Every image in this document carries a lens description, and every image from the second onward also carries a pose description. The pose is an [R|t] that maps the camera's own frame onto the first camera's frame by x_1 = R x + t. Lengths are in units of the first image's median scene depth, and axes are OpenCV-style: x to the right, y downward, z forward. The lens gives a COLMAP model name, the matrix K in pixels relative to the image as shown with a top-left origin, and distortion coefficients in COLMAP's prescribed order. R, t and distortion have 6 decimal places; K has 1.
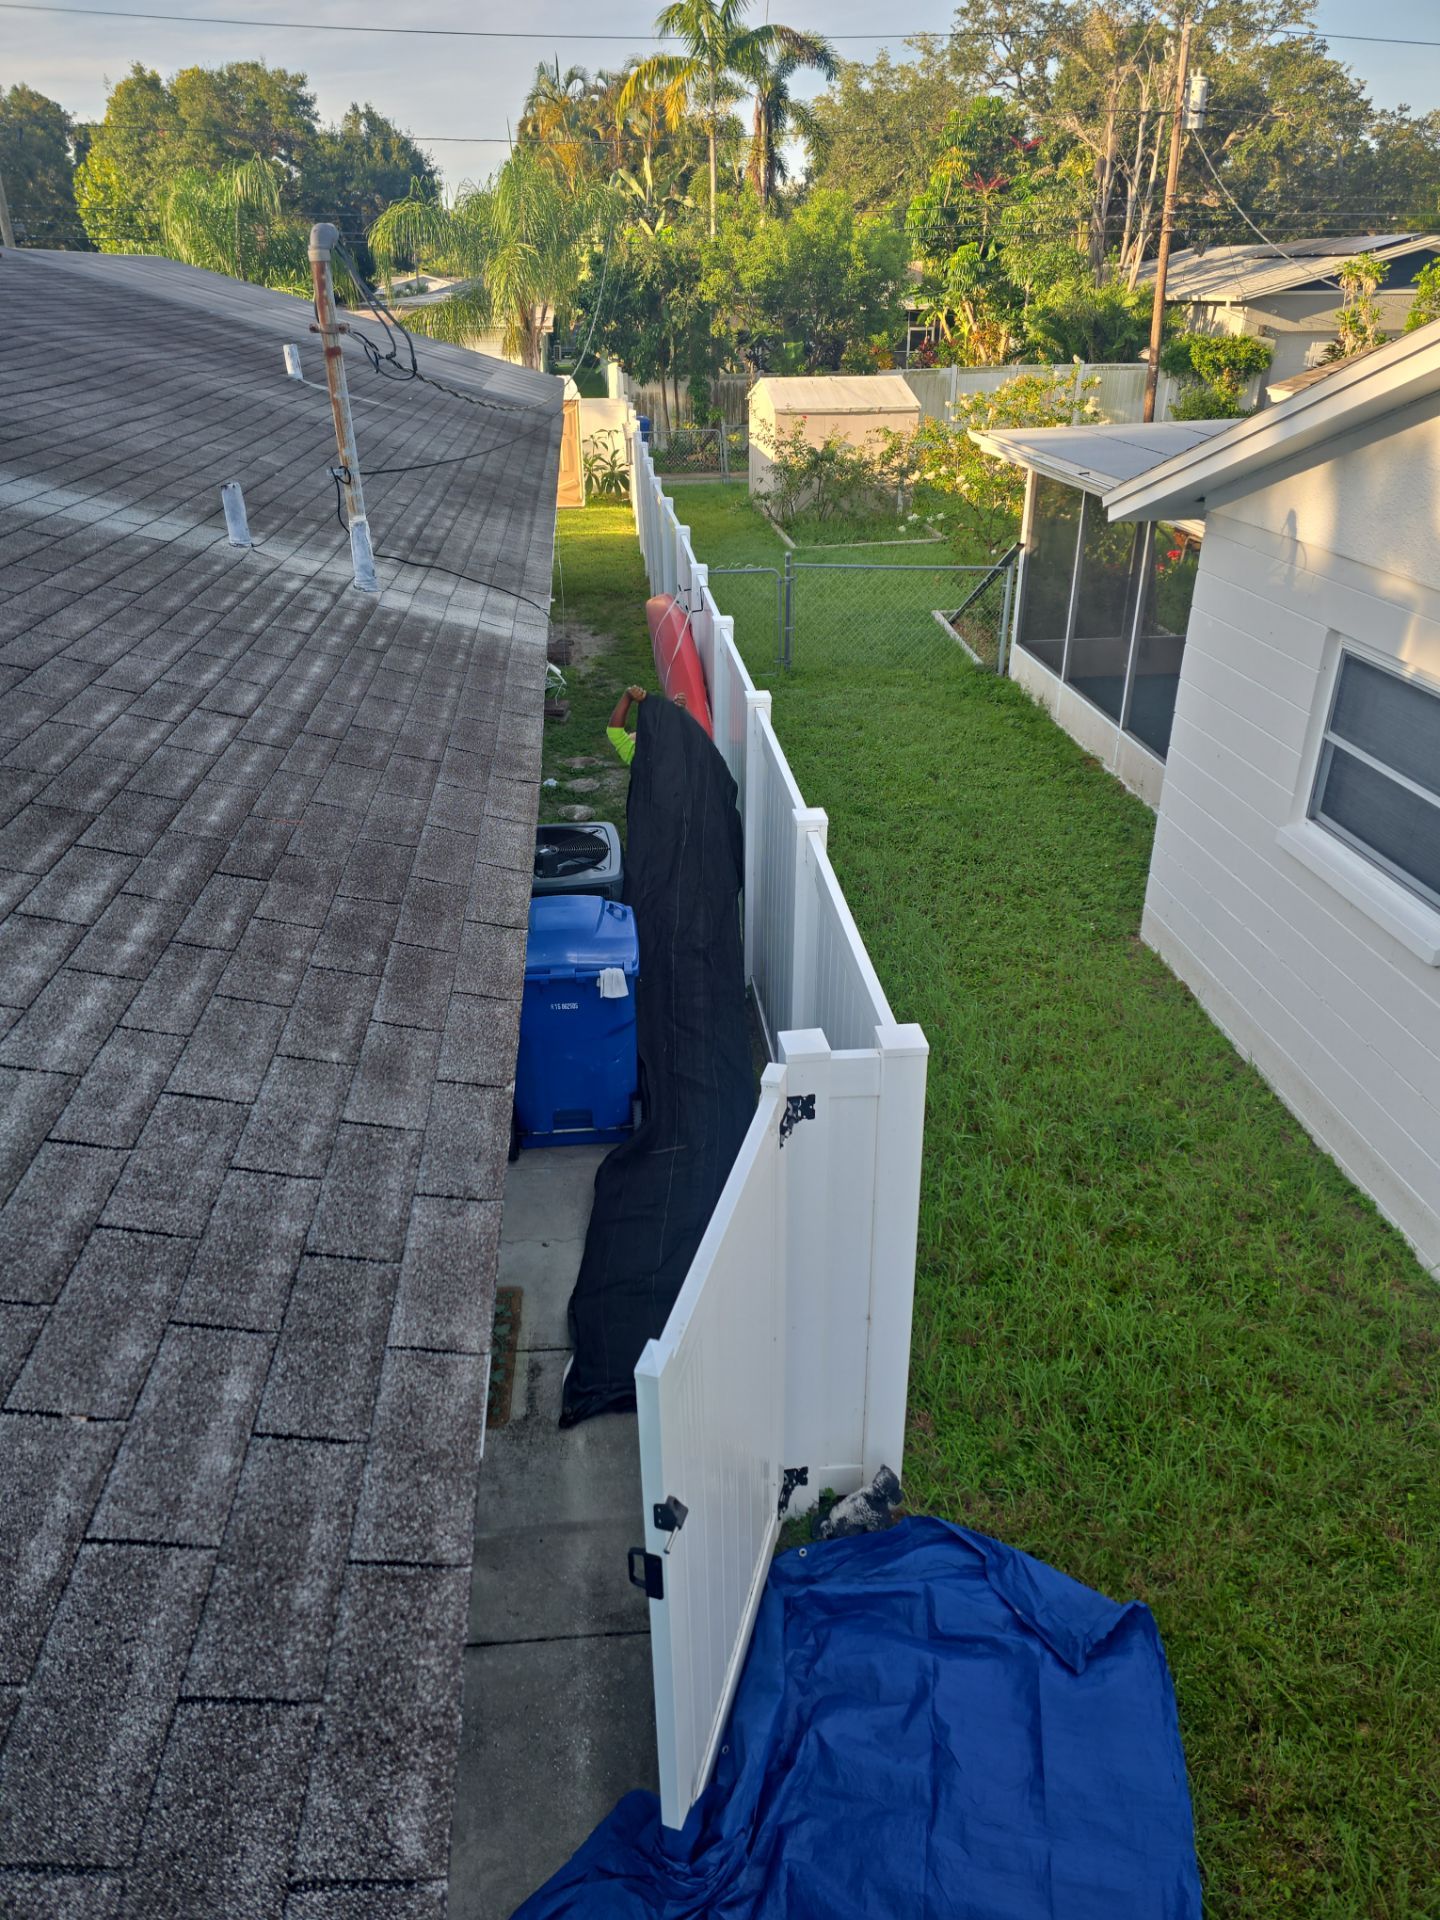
lens RADIAL K [[1267.6, 0, 717.5], [0, 1267.6, 957.0], [0, 0, 1]] dist [0.060835, -0.057221]
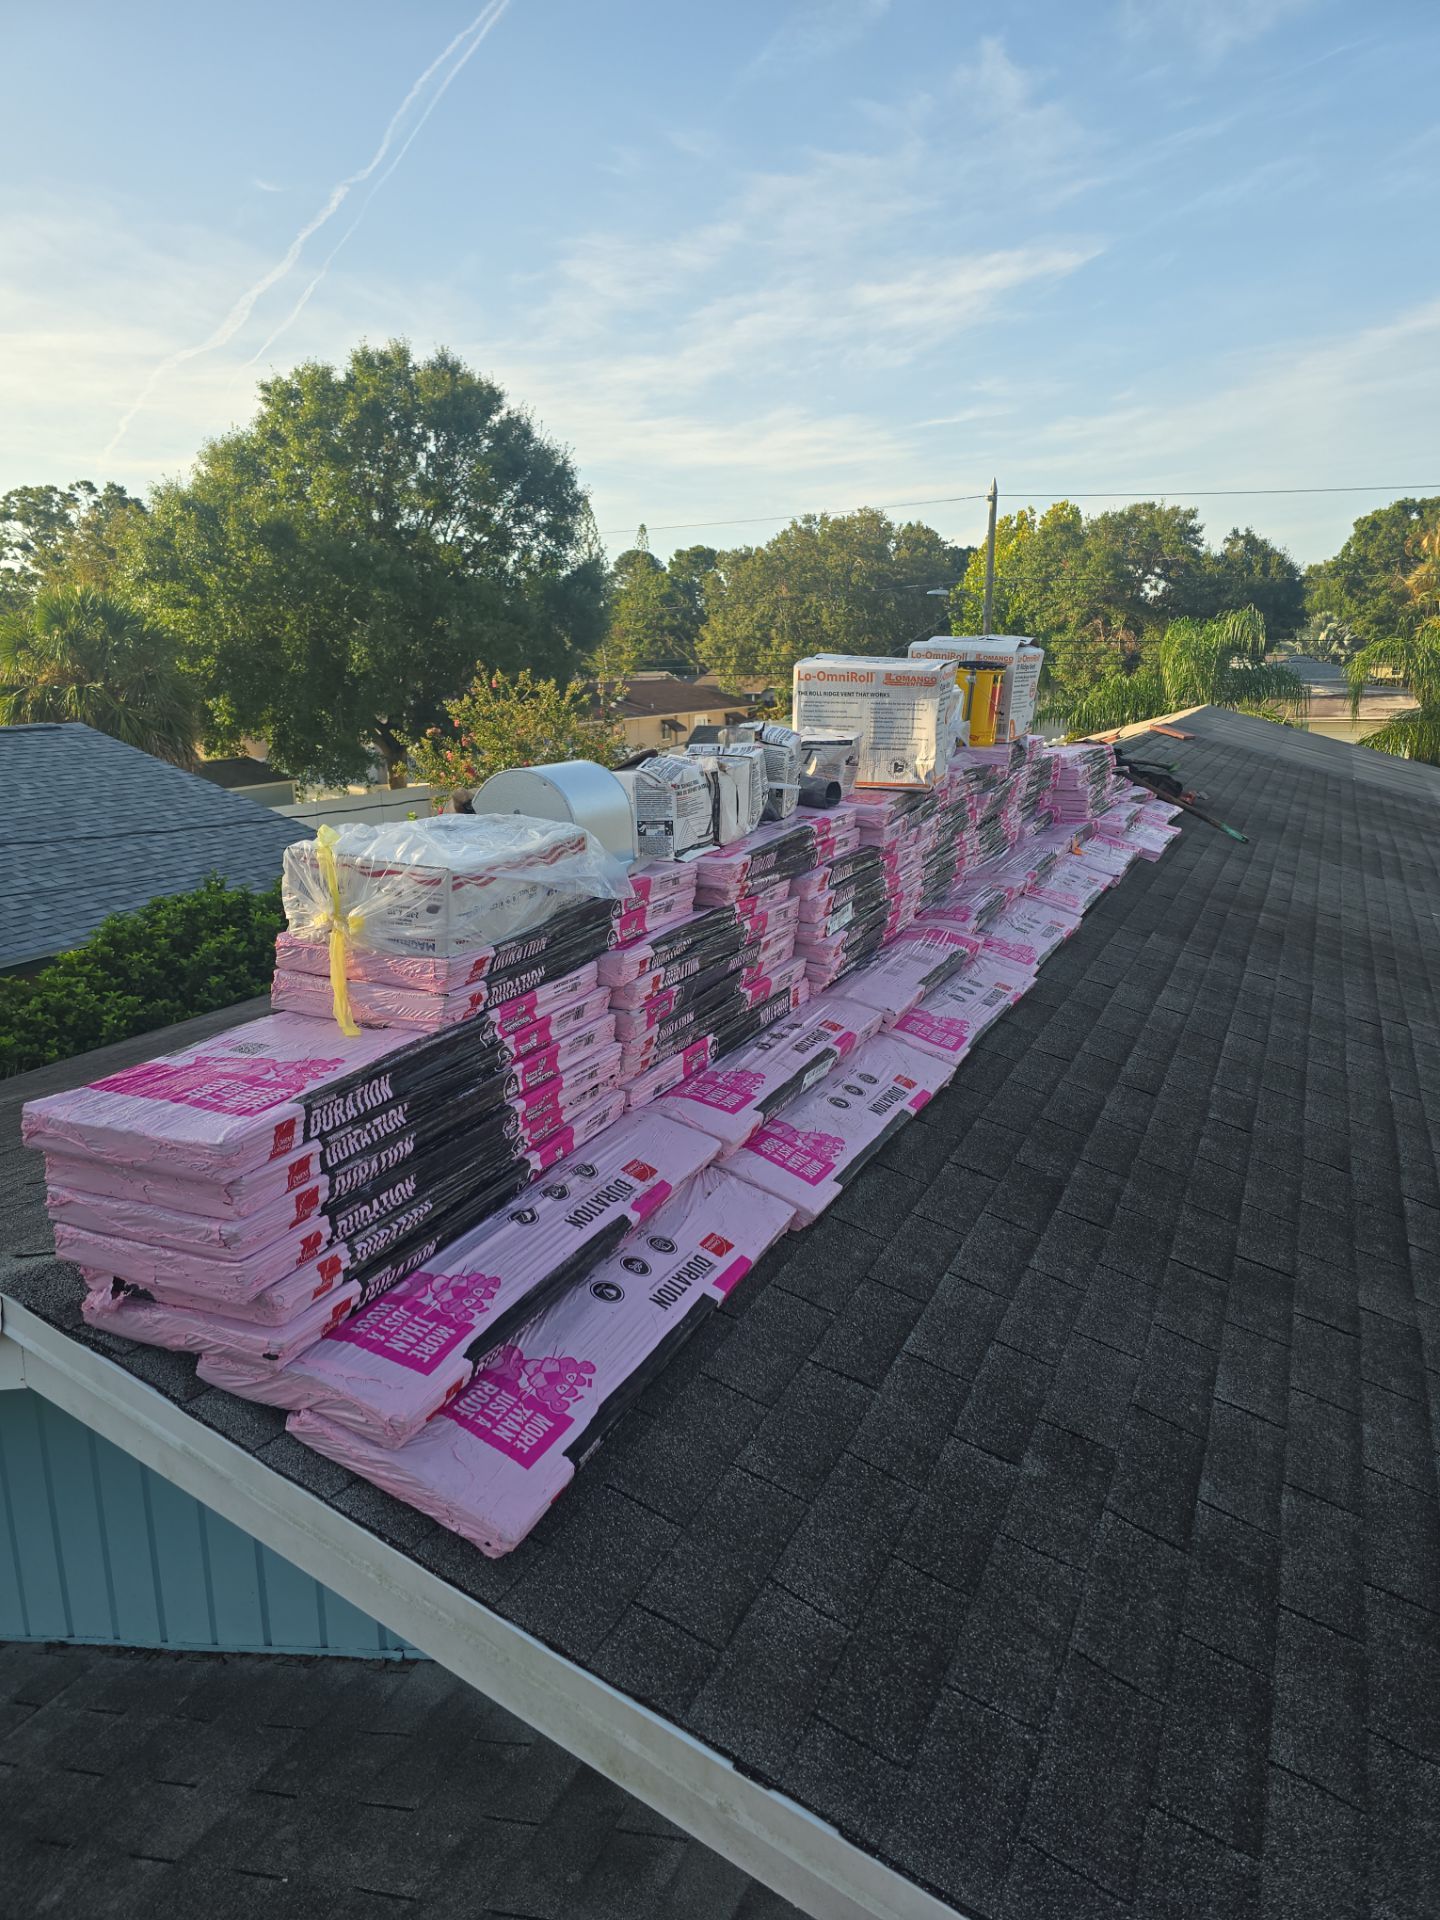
lens RADIAL K [[1267.6, 0, 747.0], [0, 1267.6, 988.4], [0, 0, 1]] dist [0.060835, -0.057221]
pose [[0.871050, 0.112975, -0.478026, -0.436703], [-0.216644, 0.961781, -0.167461, -0.034999], [0.440837, 0.249428, 0.862234, -0.221999]]
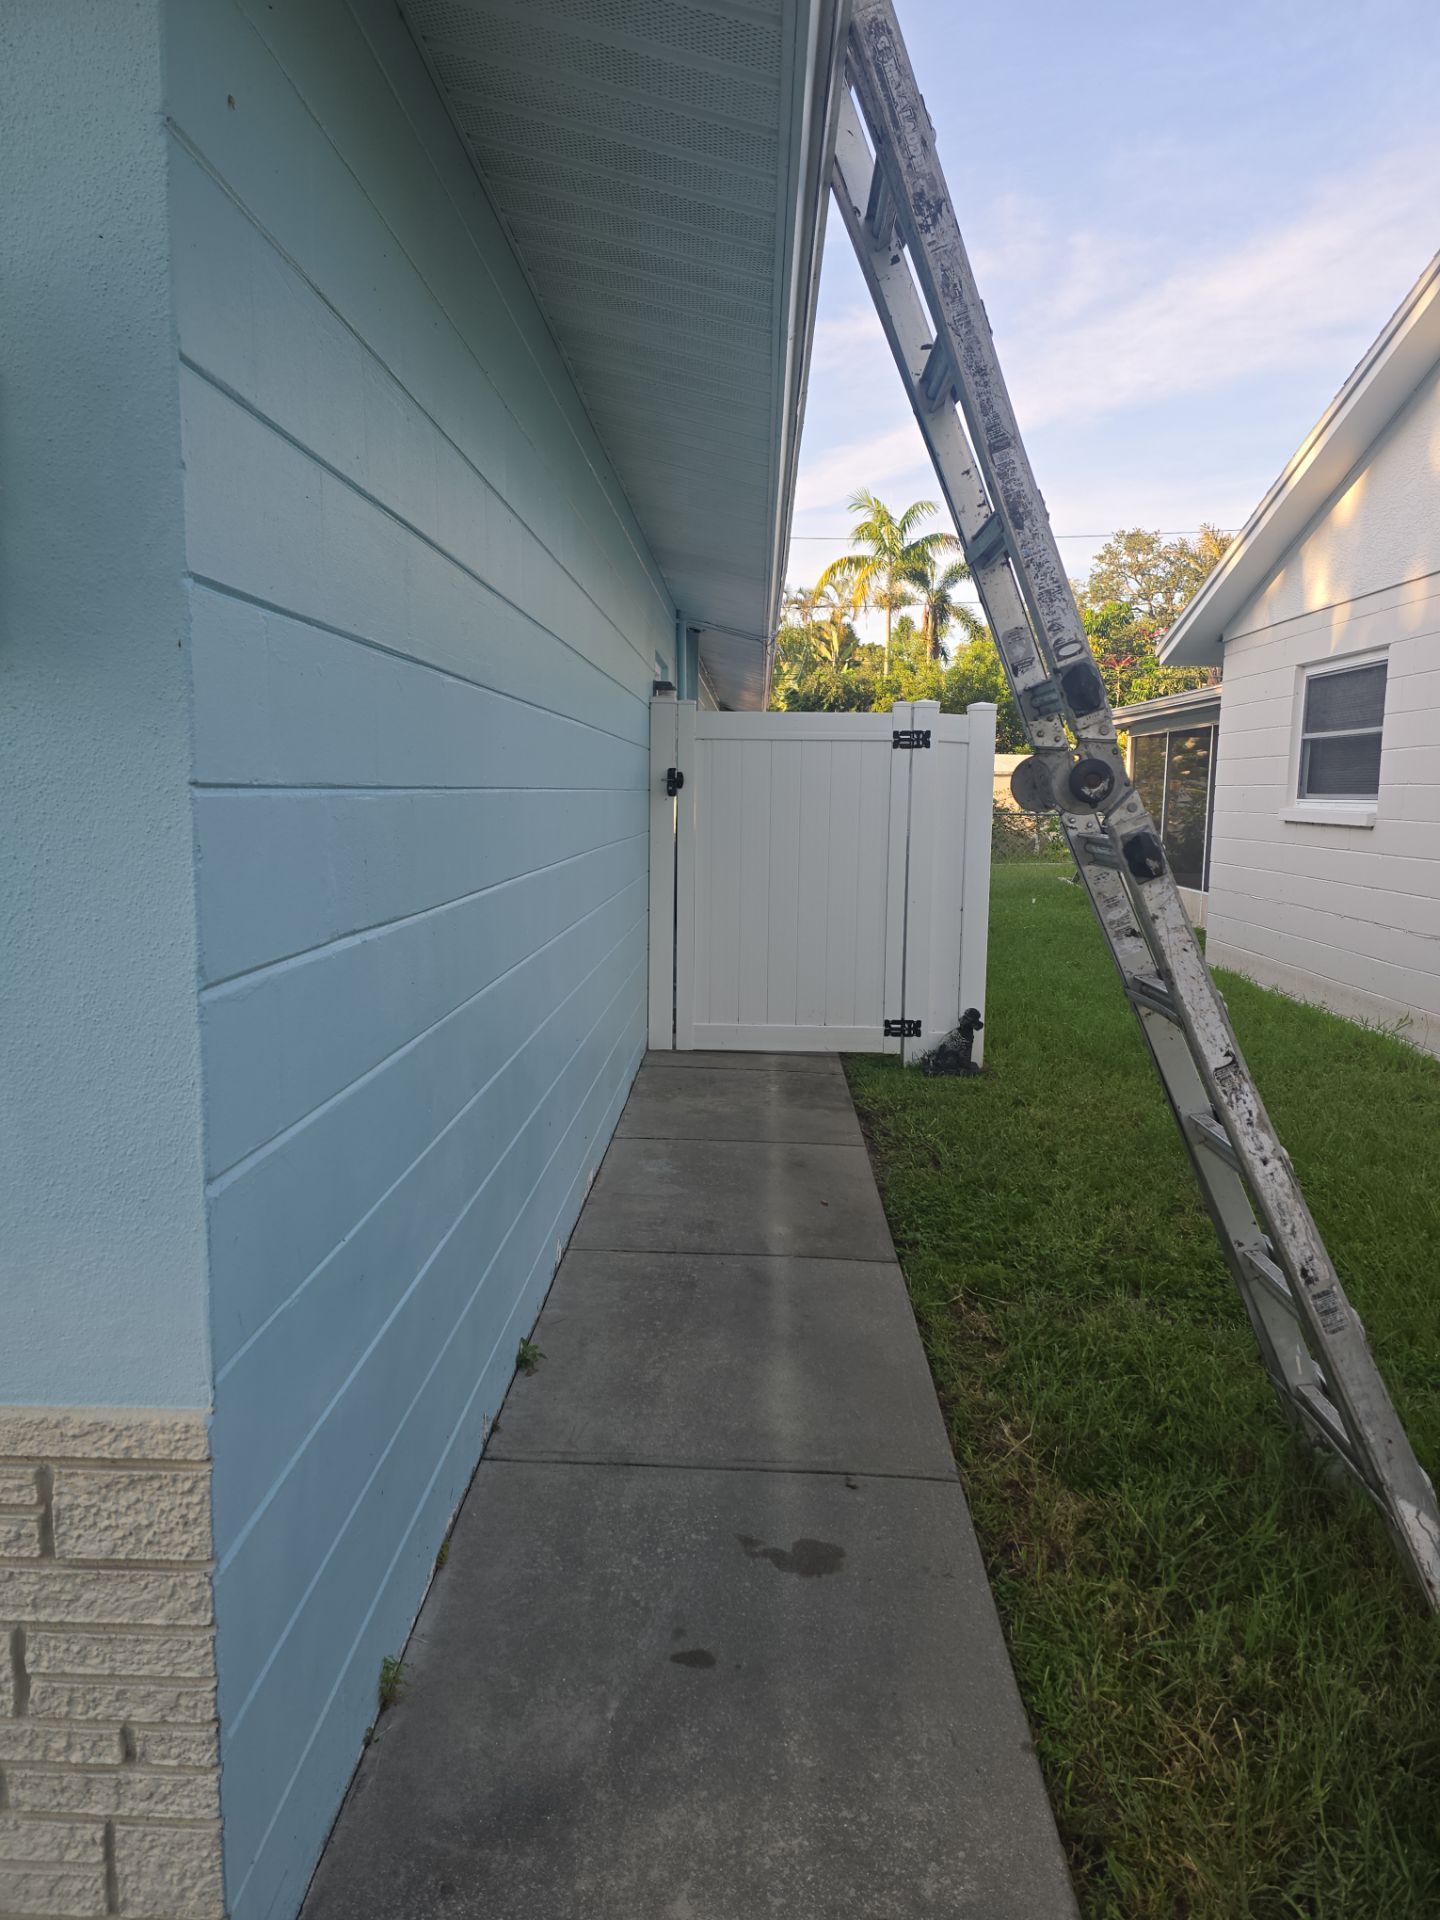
lens RADIAL K [[1267.6, 0, 706.5], [0, 1267.6, 974.9], [0, 0, 1]] dist [0.060835, -0.057221]
pose [[0.990036, 0.043589, -0.133900, 0.008790], [-0.086081, 0.939868, -0.330511, 0.463856], [0.111442, 0.338744, 0.934255, -0.260865]]
